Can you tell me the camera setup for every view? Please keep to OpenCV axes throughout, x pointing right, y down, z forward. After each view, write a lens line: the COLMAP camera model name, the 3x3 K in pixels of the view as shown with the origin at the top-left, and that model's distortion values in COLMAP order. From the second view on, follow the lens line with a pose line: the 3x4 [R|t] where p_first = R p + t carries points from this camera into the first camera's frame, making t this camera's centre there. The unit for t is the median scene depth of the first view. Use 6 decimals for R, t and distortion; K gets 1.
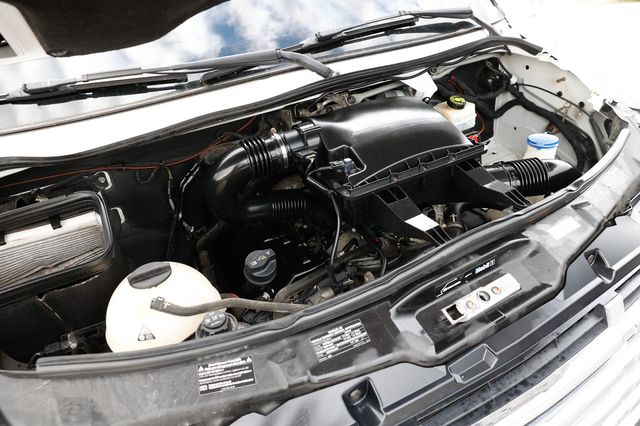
lens RADIAL K [[448.9, 0, 320.0], [0, 448.9, 209.8], [0, 0, 1]] dist [-0.077582, 0.021439]
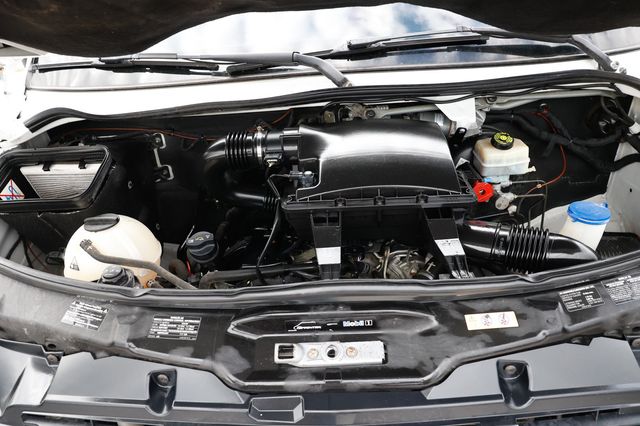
lens RADIAL K [[448.9, 0, 319.9], [0, 448.9, 210.9], [0, 0, 1]] dist [-0.077582, 0.021439]
pose [[0.855917, 0.281708, -0.433644, 0.526986], [-0.266178, 0.958970, 0.097599, -0.131888], [0.443346, 0.031890, 0.895783, 0.122488]]
